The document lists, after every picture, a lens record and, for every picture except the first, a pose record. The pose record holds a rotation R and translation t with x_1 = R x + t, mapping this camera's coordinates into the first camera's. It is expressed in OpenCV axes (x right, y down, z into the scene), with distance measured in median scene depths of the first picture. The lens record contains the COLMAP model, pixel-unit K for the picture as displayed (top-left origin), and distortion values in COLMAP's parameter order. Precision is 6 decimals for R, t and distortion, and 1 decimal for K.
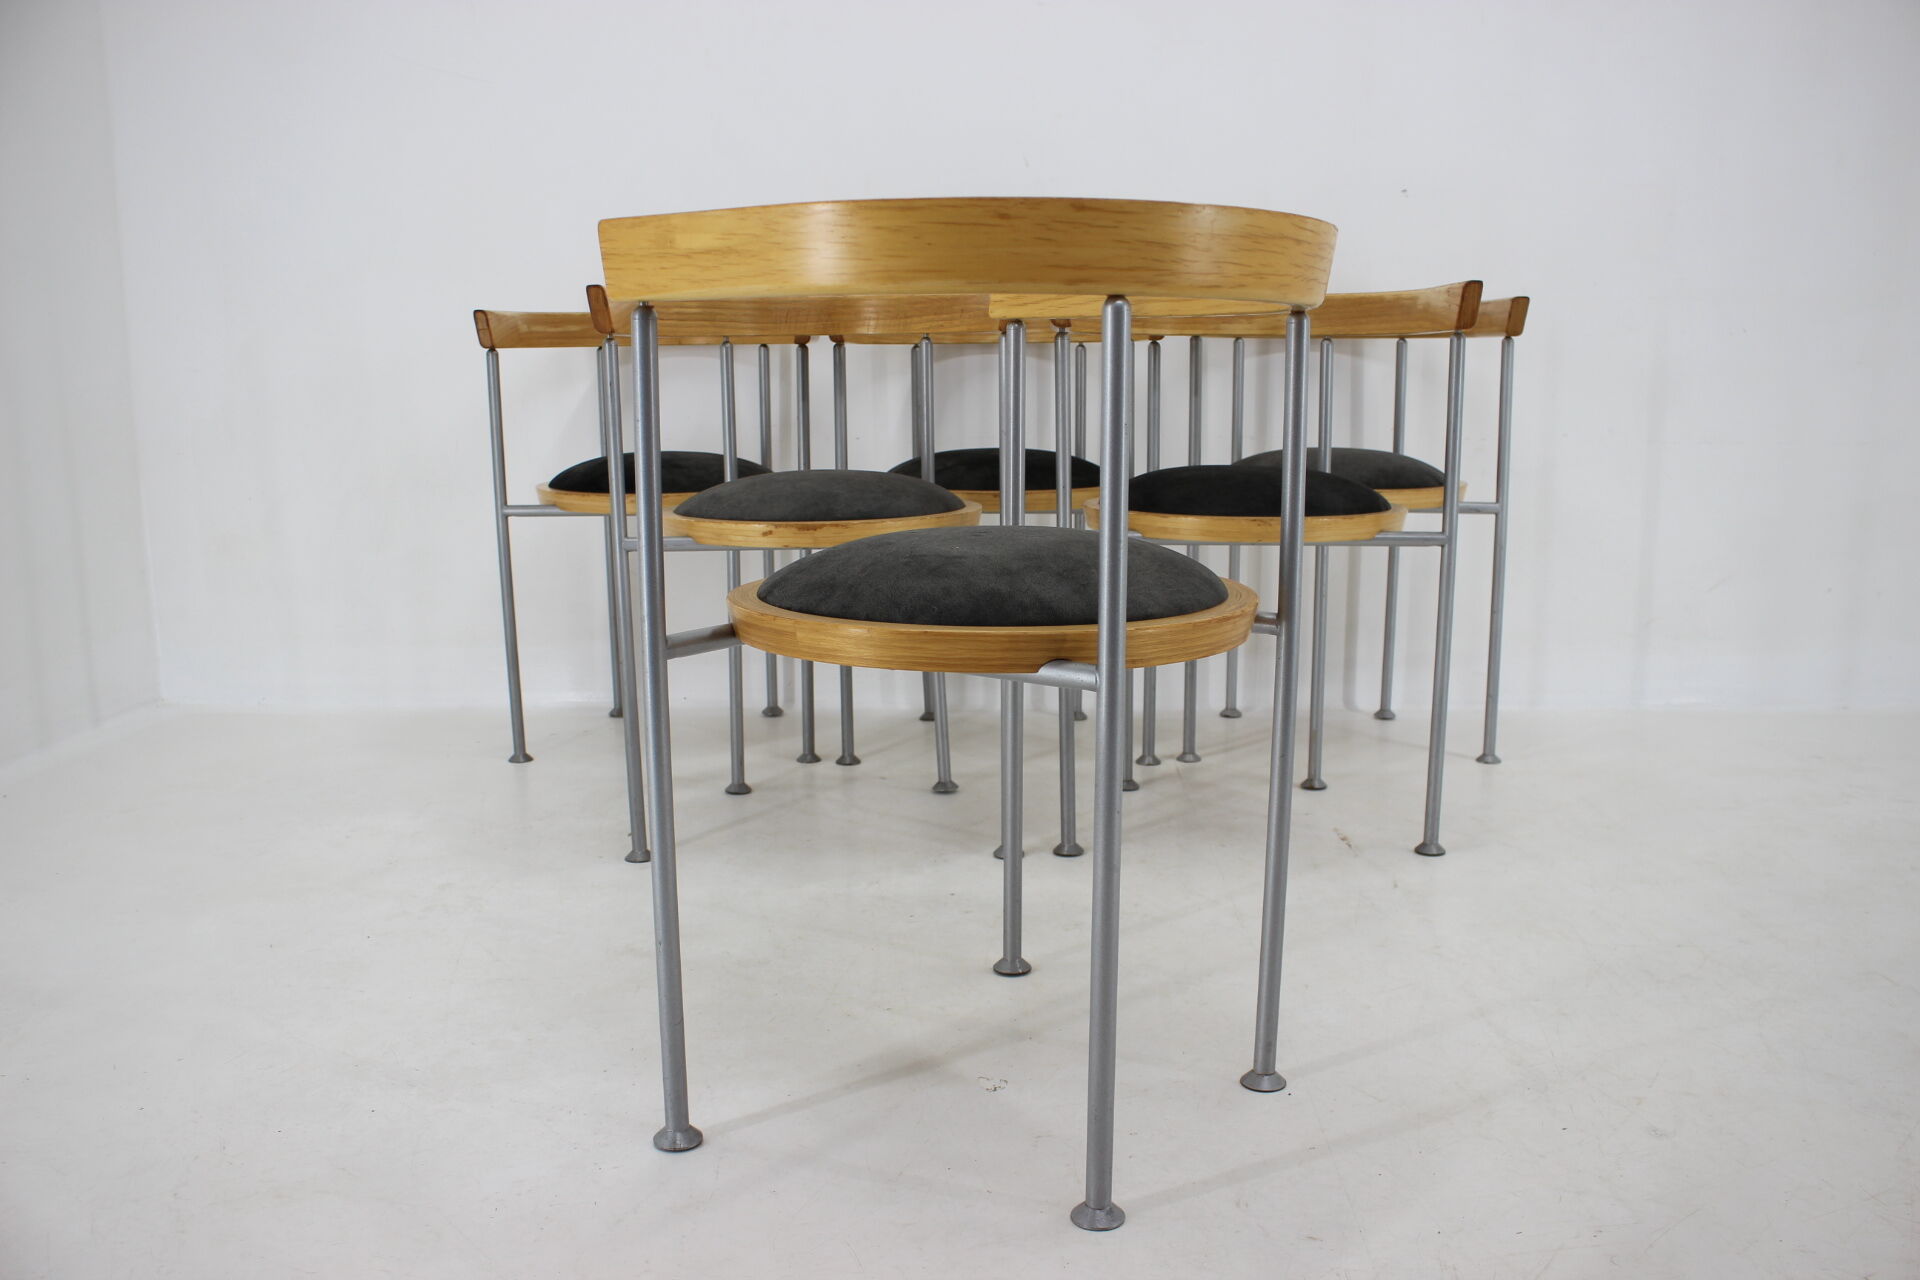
lens RADIAL K [[1597.1, 0, 973.3], [0, 1597.1, 653.7], [0, 0, 1]] dist [-0.122792, 0.075578]
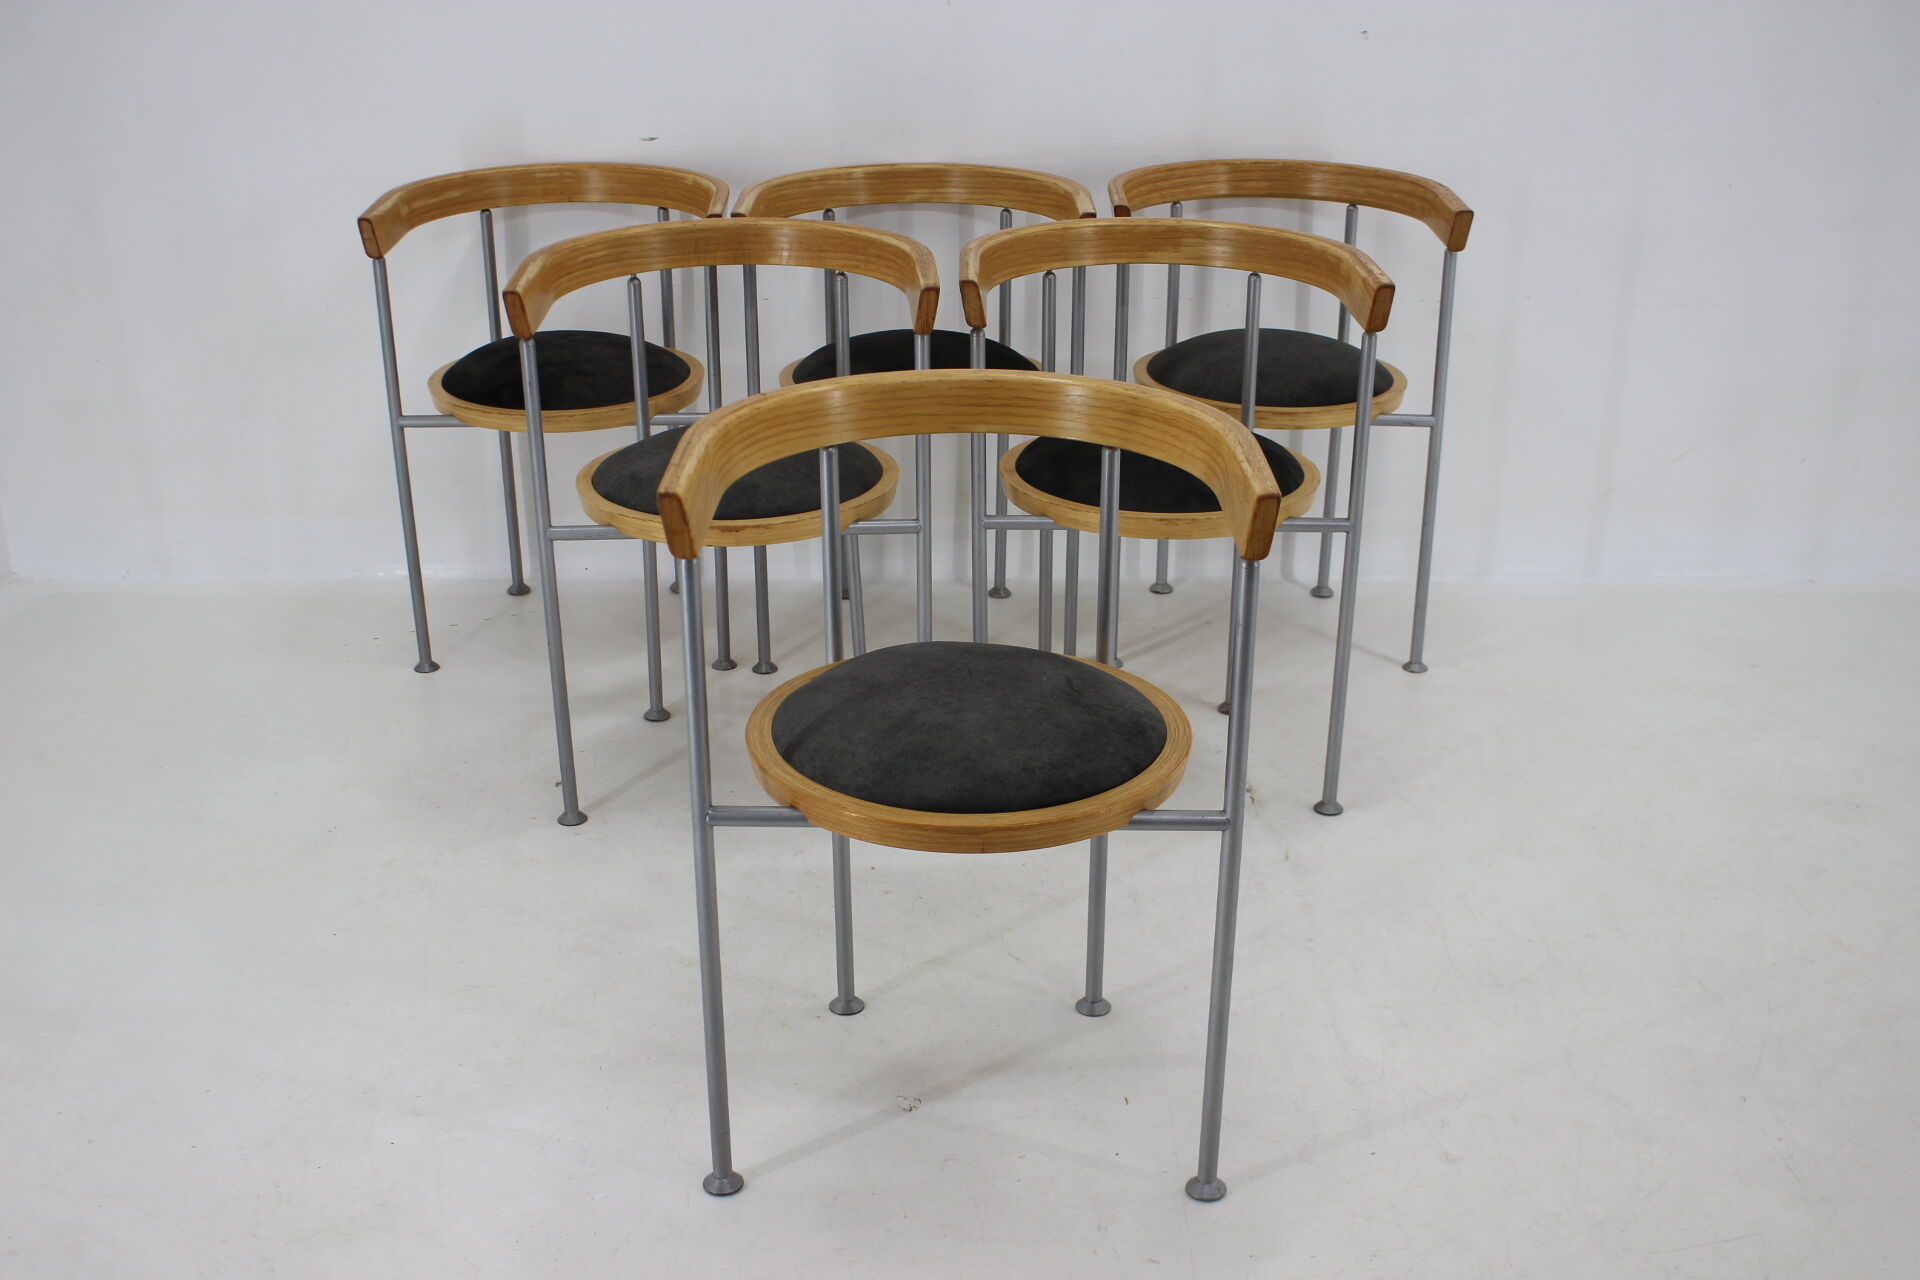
lens RADIAL K [[2059.0, 0, 960.8], [0, 2059.0, 652.4], [0, 0, 1]] dist [-0.066753, 0.000000]
pose [[0.999494, -0.004709, 0.031448, 0.002639], [-0.002042, 0.977428, 0.211259, -0.223511], [-0.031733, -0.211217, 0.976924, -0.256595]]
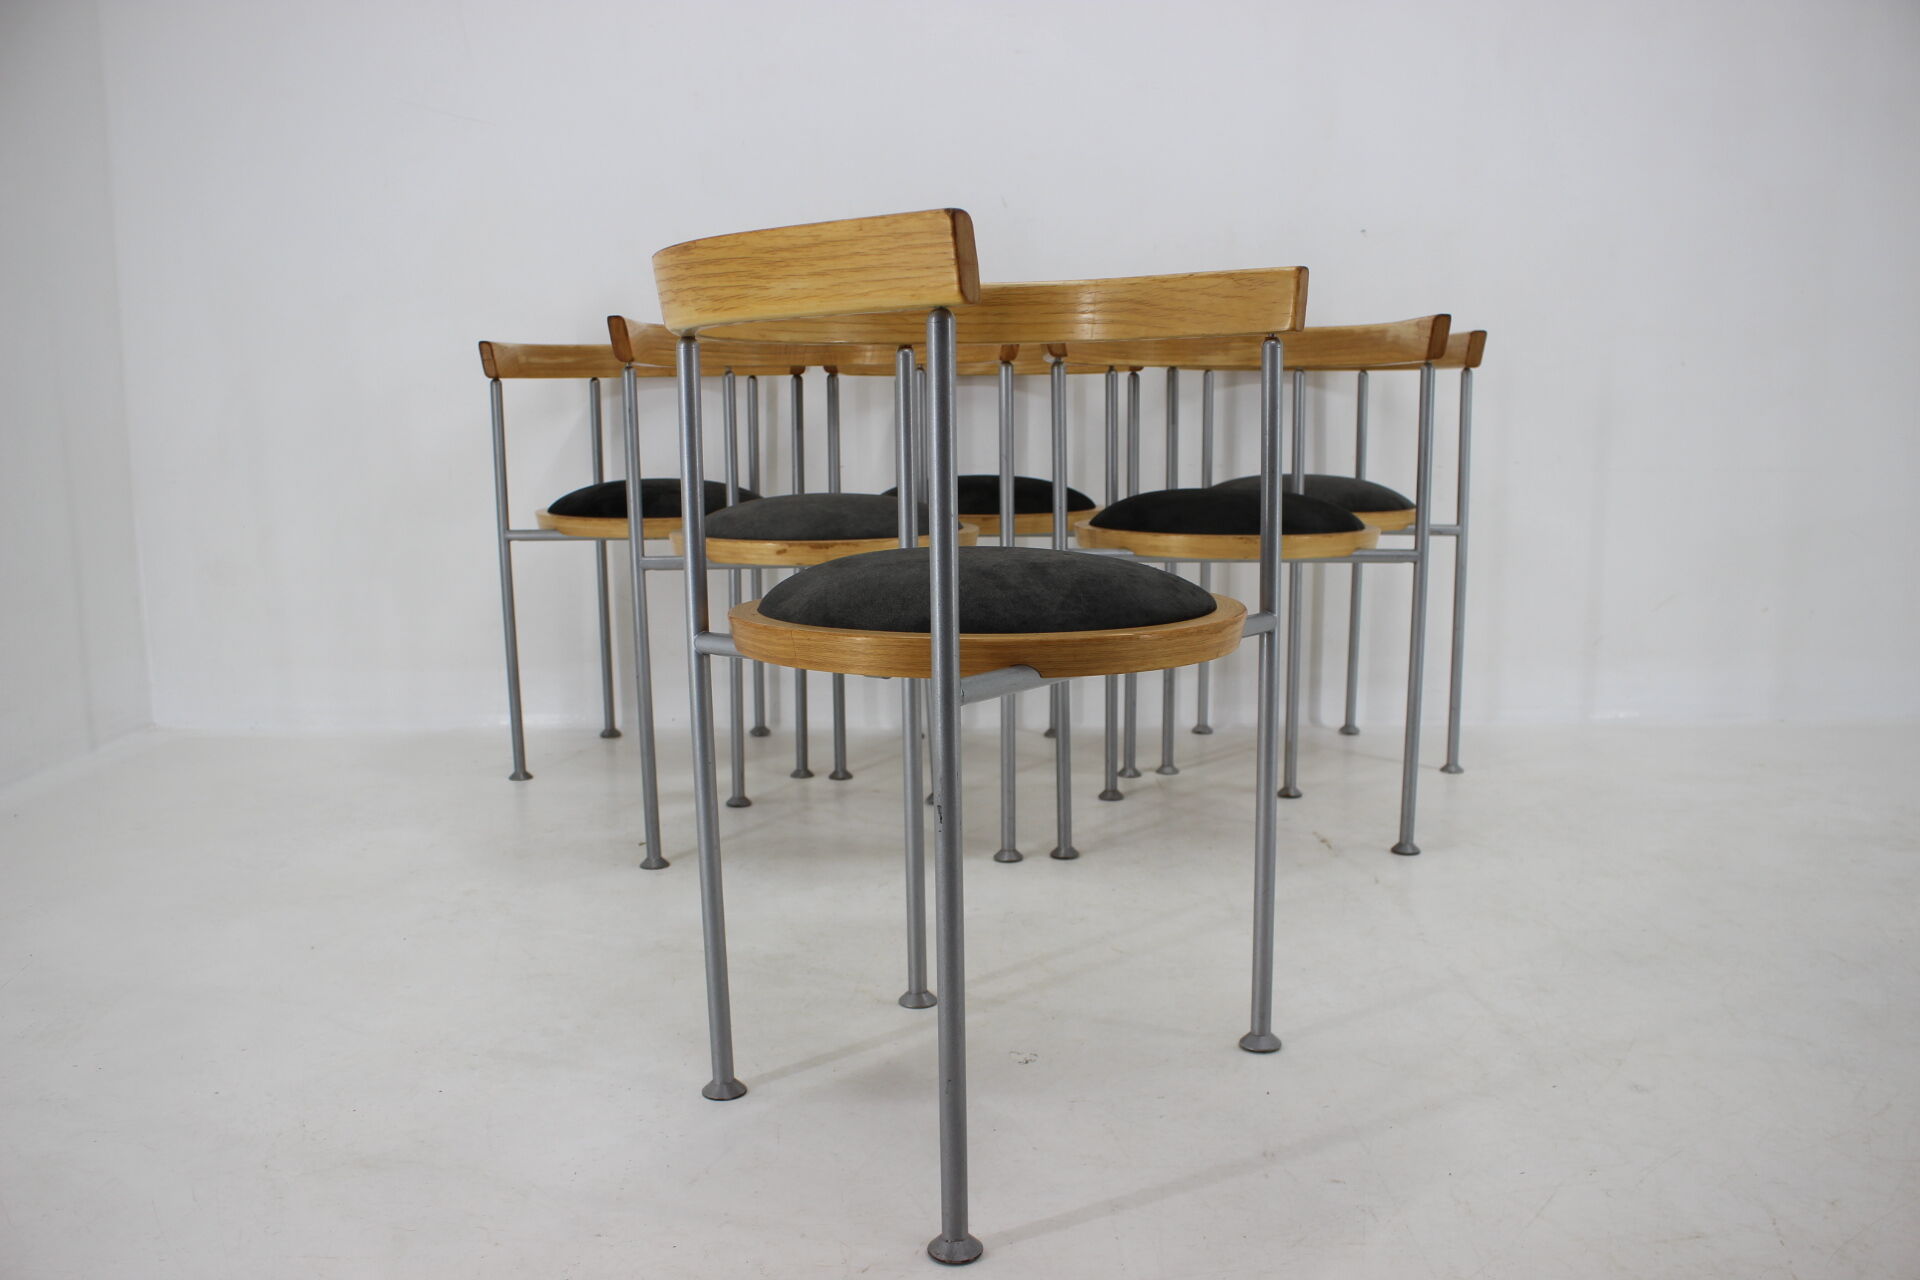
lens RADIAL K [[1597.1, 0, 971.1], [0, 1597.1, 656.9], [0, 0, 1]] dist [-0.122792, 0.075578]
pose [[0.999187, -0.005512, 0.039933, -0.036770], [0.006384, 0.999743, -0.021736, 0.013699], [-0.039802, 0.021973, 0.998966, -0.042493]]
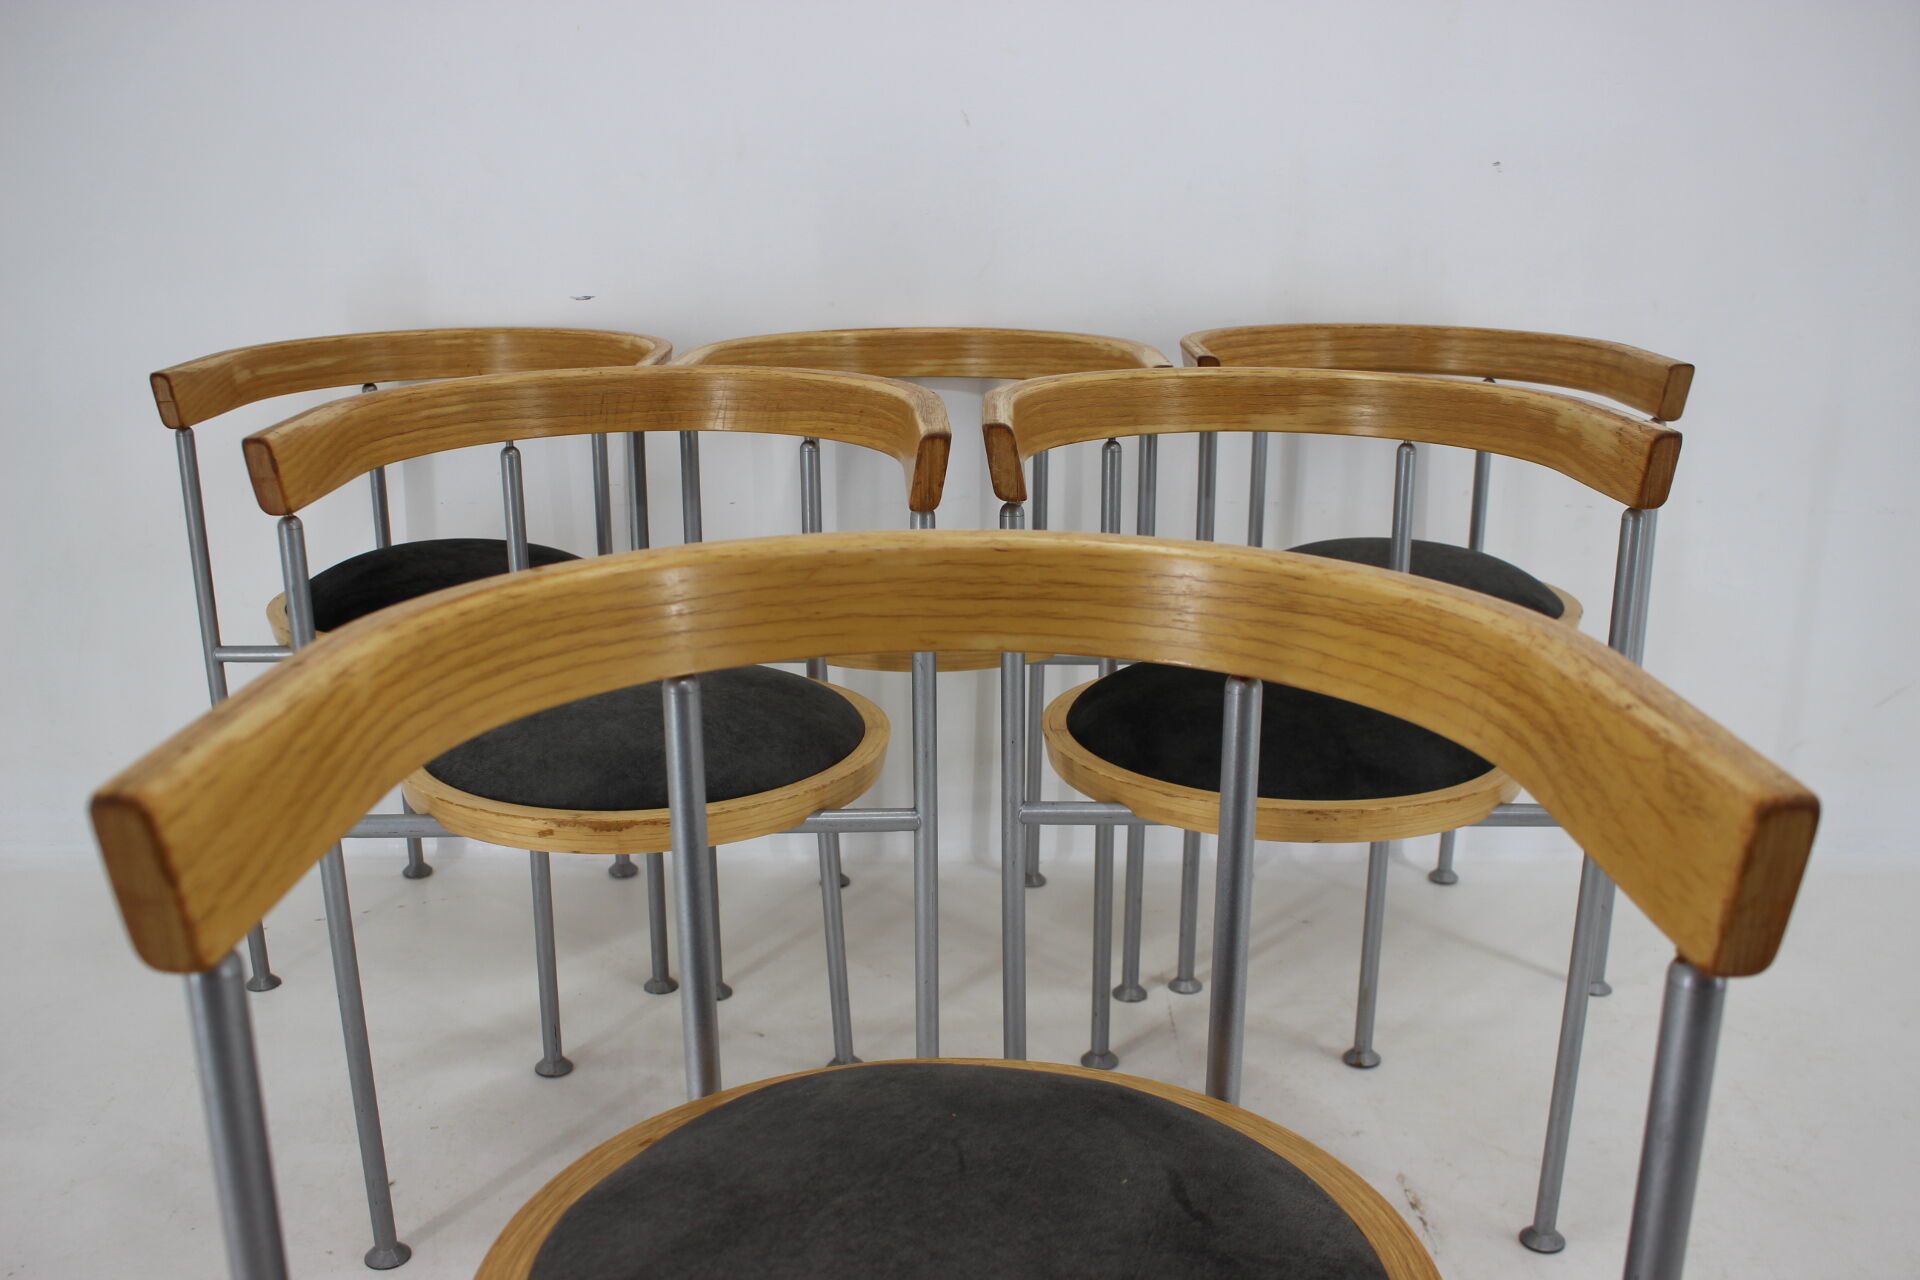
lens RADIAL K [[1712.9, 0, 965.6], [0, 1712.9, 672.8], [0, 0, 1]] dist [-0.109267, 0.060566]
pose [[0.999683, 0.000514, 0.025156, 0.016566], [-0.003040, 0.994932, 0.100502, -0.163704], [-0.024977, -0.100547, 0.994619, 0.259339]]
